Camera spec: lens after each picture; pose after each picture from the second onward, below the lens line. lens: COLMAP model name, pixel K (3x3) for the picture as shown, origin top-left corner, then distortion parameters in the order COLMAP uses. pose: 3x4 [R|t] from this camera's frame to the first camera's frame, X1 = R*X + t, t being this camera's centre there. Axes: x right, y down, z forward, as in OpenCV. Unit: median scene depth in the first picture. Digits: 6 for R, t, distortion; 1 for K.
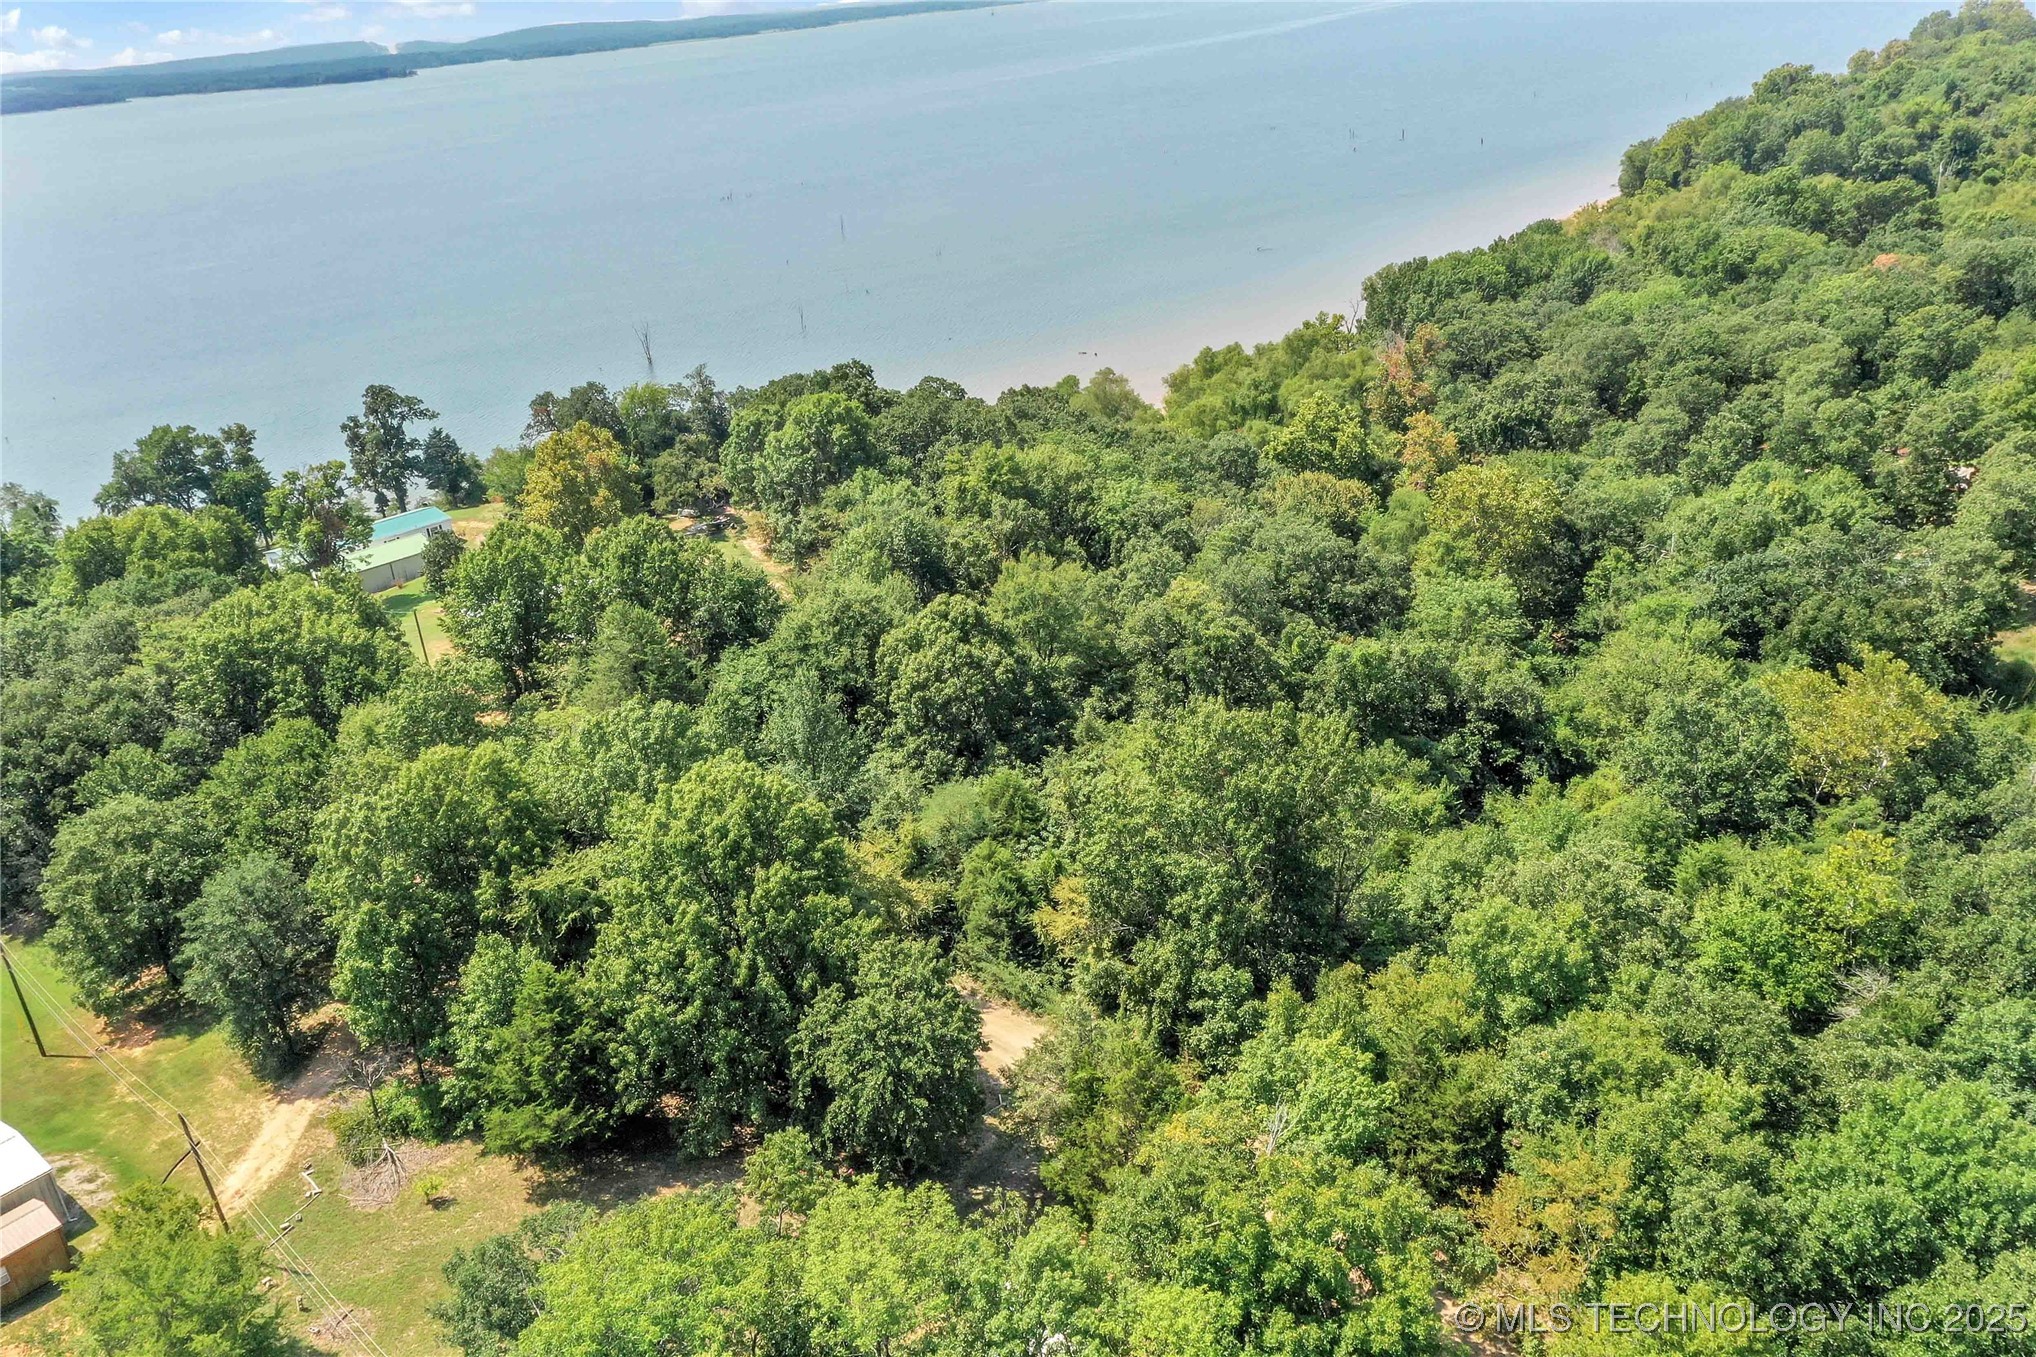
lens RADIAL K [[1617.2, 0, 1018.0], [0, 1617.2, 678.5], [0, 0, 1]] dist [0.000466, 0.054560]
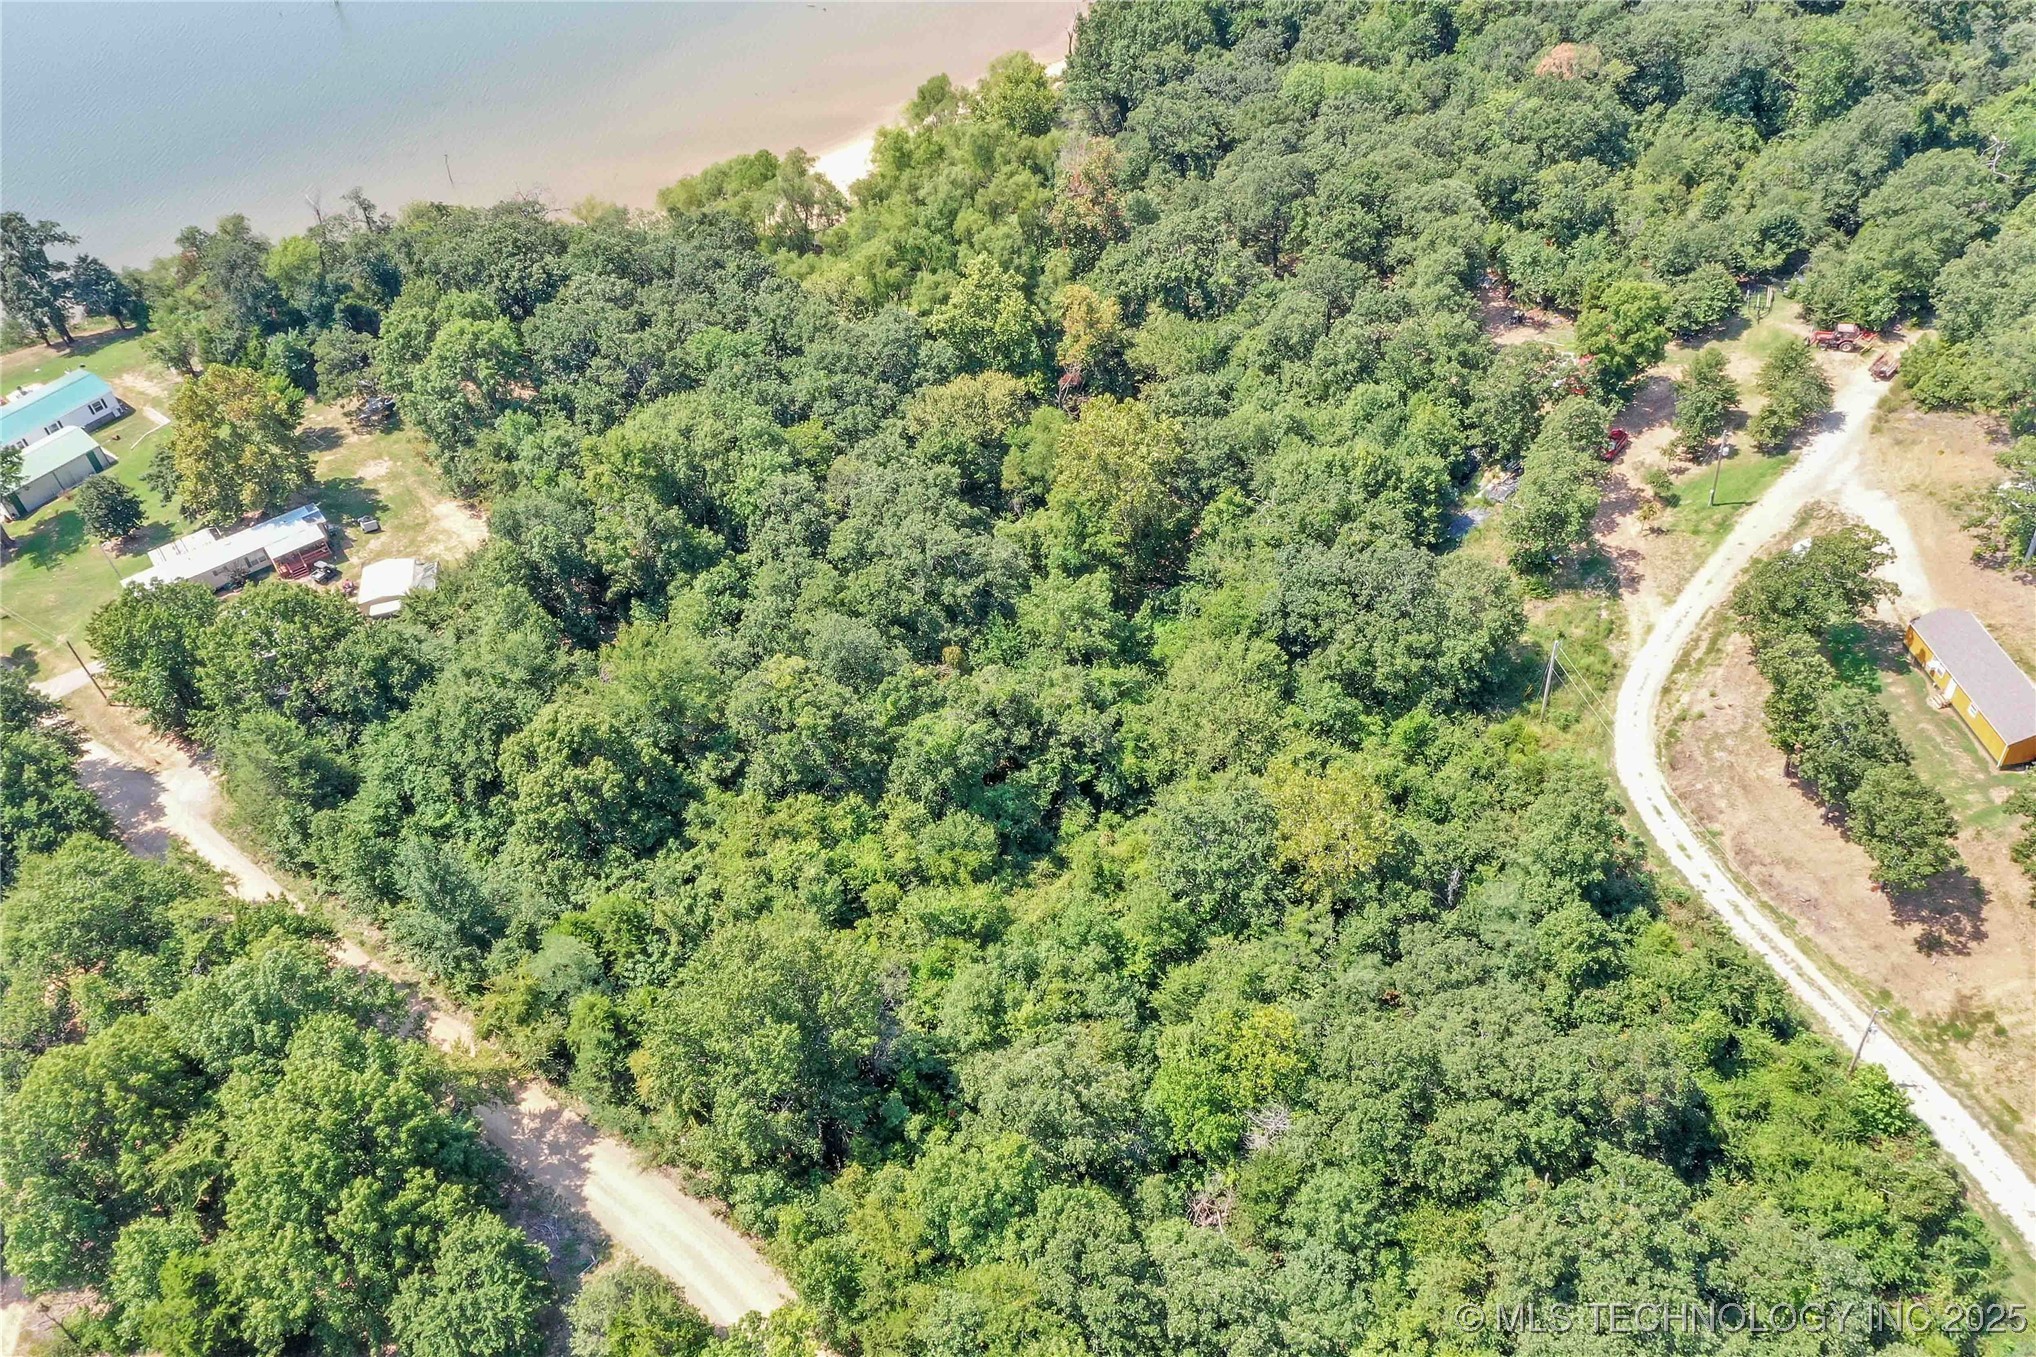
lens RADIAL K [[1617.2, 0, 1018.0], [0, 1617.2, 678.5], [0, 0, 1]] dist [0.000466, 0.054560]
pose [[0.995480, -0.063196, 0.070897, 0.189928], [0.035186, 0.938769, 0.342747, -0.431888], [-0.088216, -0.338703, 0.936749, -0.043010]]
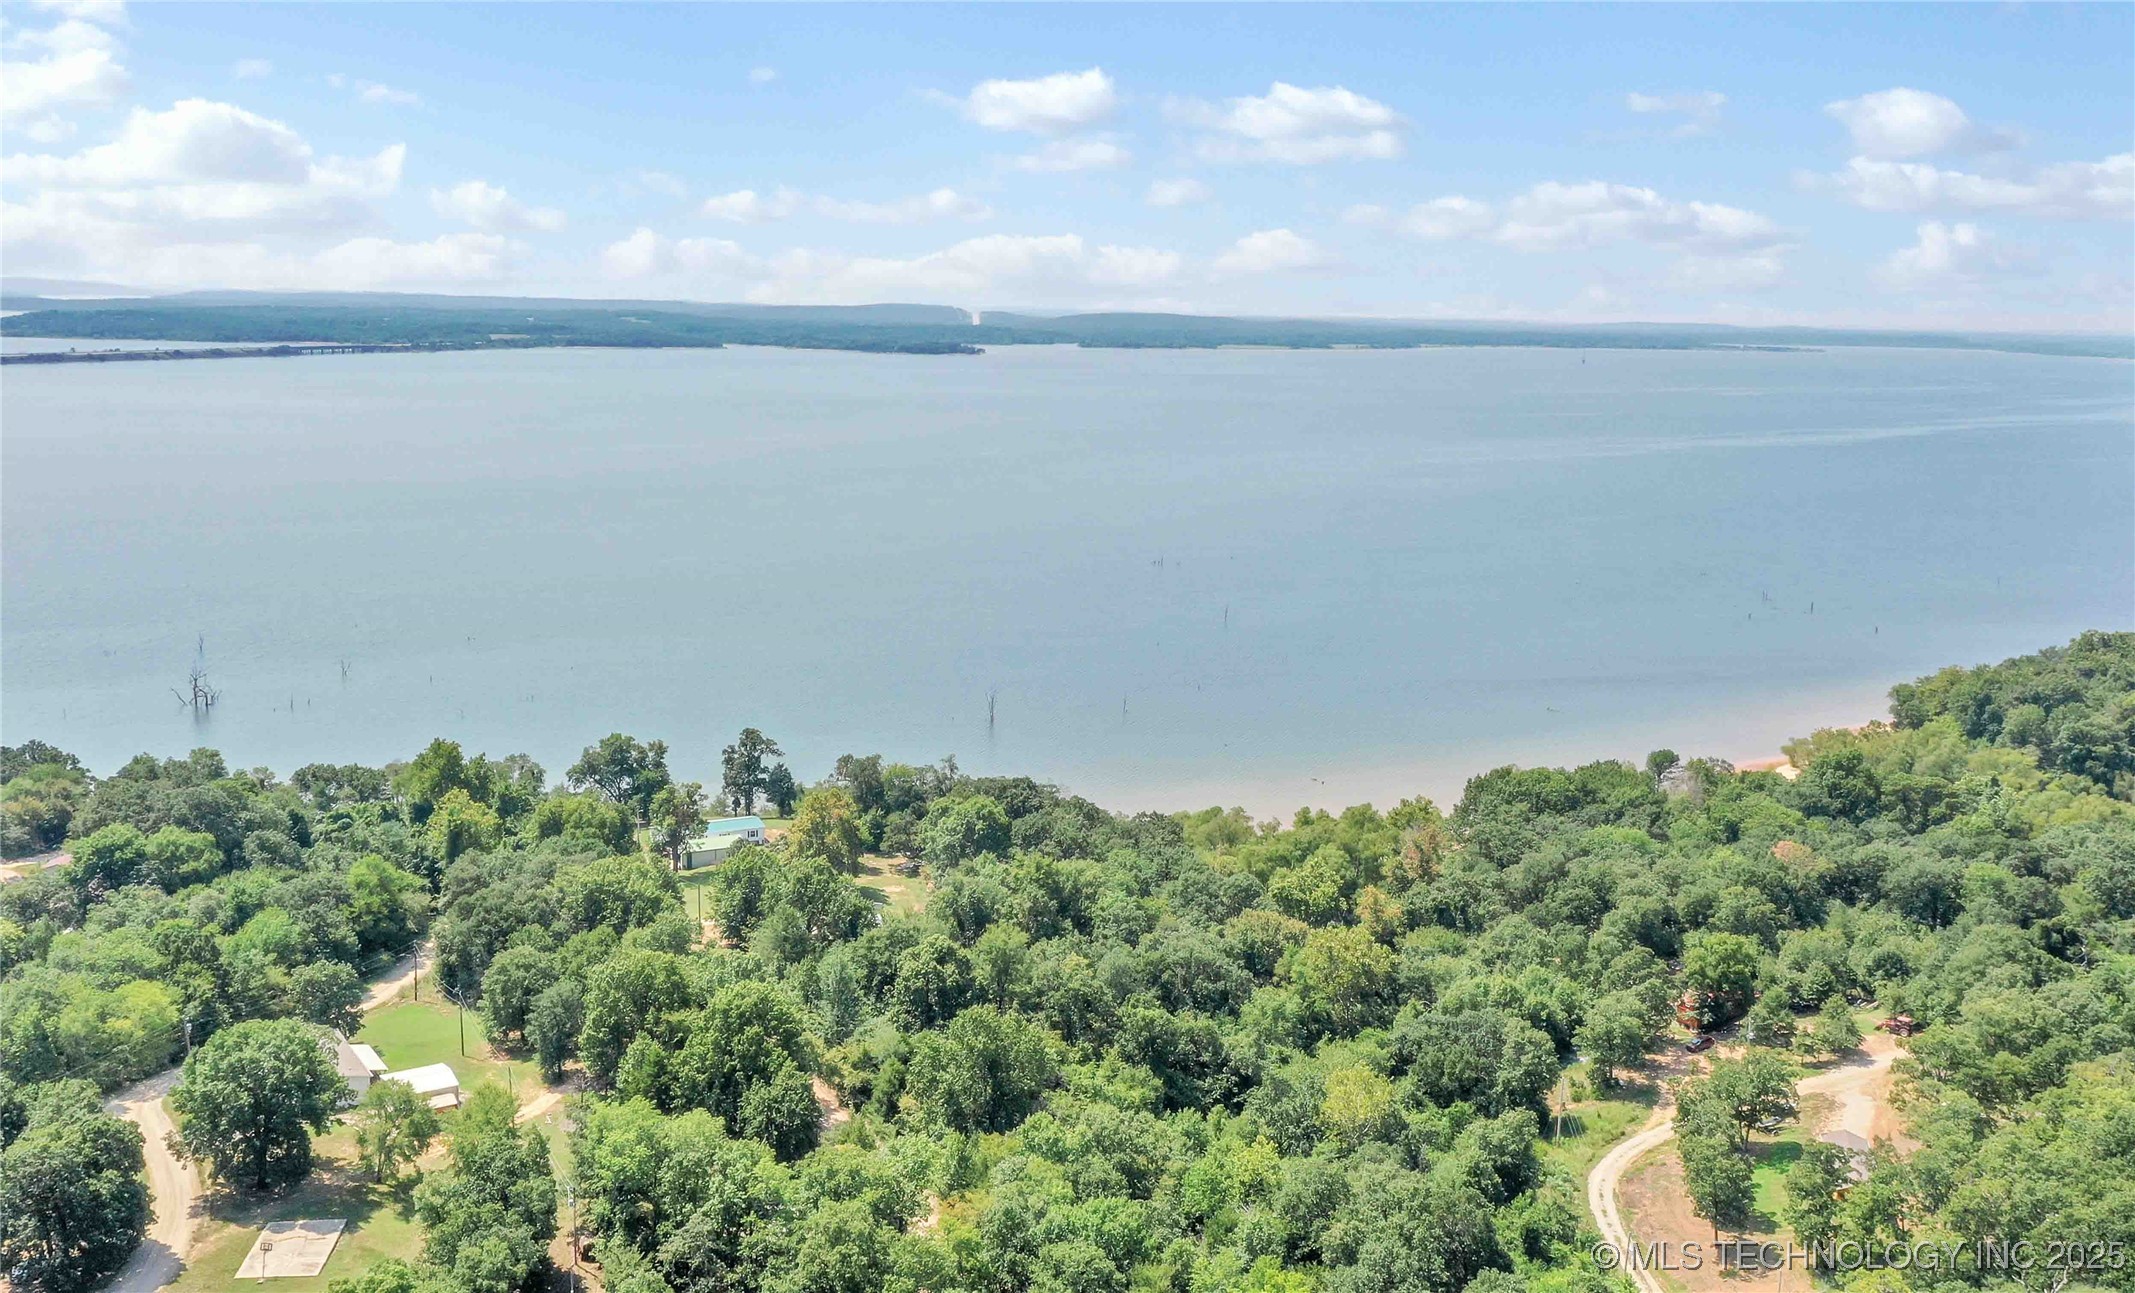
lens RADIAL K [[1822.2, 0, 1061.6], [0, 1822.2, 652.6], [0, 0, 1]] dist [-0.000819, 0.001362]
pose [[0.948572, 0.164929, -0.270204, 0.598098], [-0.217416, 0.959824, -0.177394, -0.022289], [0.230090, 0.227018, 0.946320, -1.016340]]
